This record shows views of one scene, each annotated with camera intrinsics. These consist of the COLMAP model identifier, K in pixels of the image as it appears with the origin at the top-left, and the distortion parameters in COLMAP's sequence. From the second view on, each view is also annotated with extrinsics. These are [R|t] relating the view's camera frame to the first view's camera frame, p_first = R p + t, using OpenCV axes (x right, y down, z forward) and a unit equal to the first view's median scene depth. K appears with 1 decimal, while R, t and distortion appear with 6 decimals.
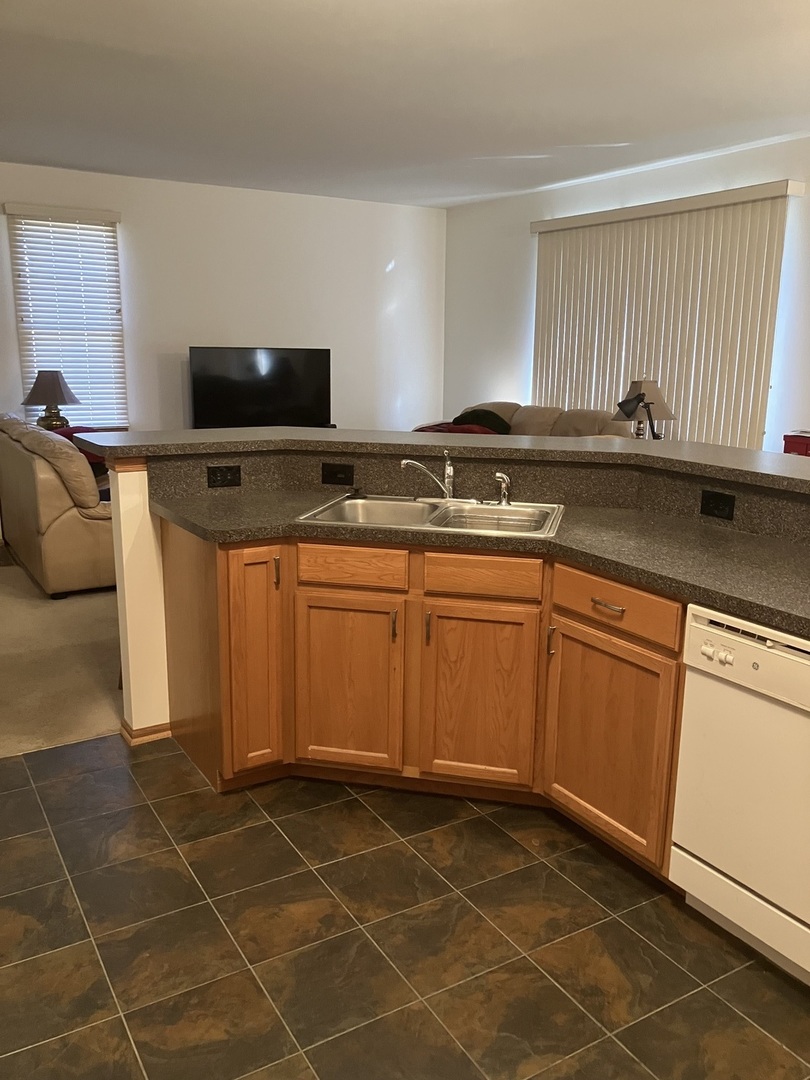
lens RADIAL K [[862.5, 0, 407.6], [0, 862.5, 543.7], [0, 0, 1]] dist [0.017915, -0.017091]
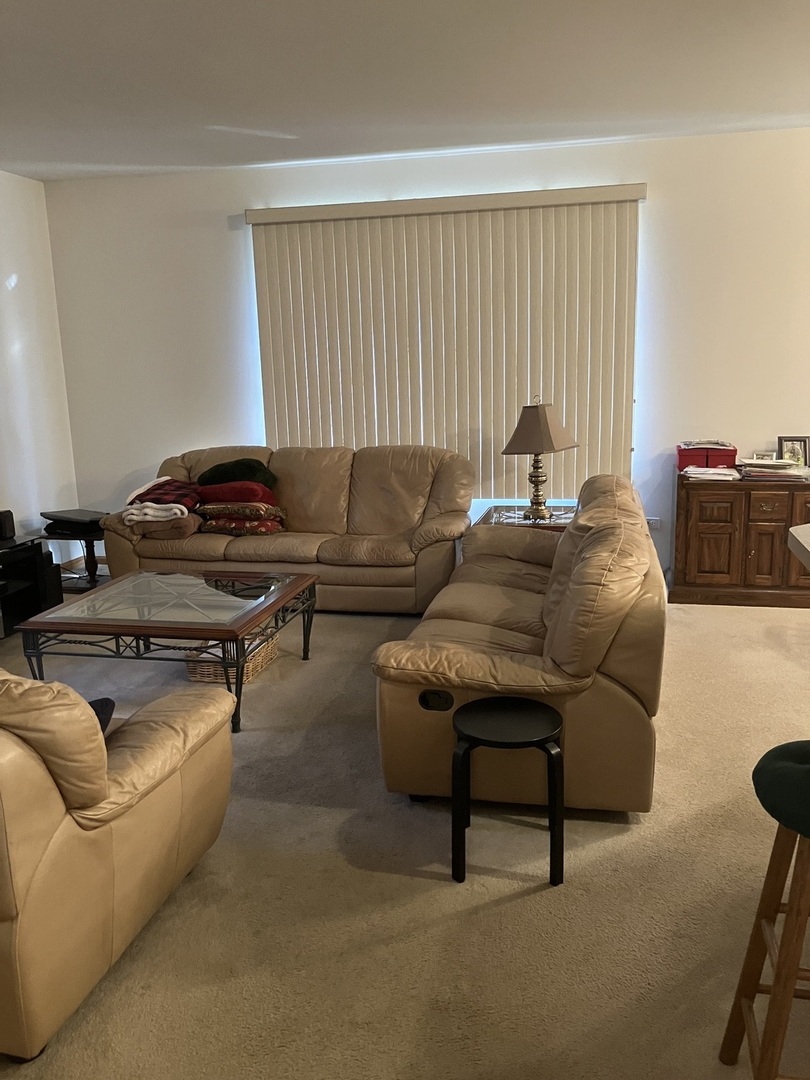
lens RADIAL K [[862.5, 0, 409.4], [0, 862.5, 525.6], [0, 0, 1]] dist [0.017915, -0.017091]
pose [[0.695637, -0.150699, 0.702410, -0.562481], [0.193412, 0.980935, 0.018908, -0.150022], [-0.691868, 0.122701, 0.711522, 0.682574]]
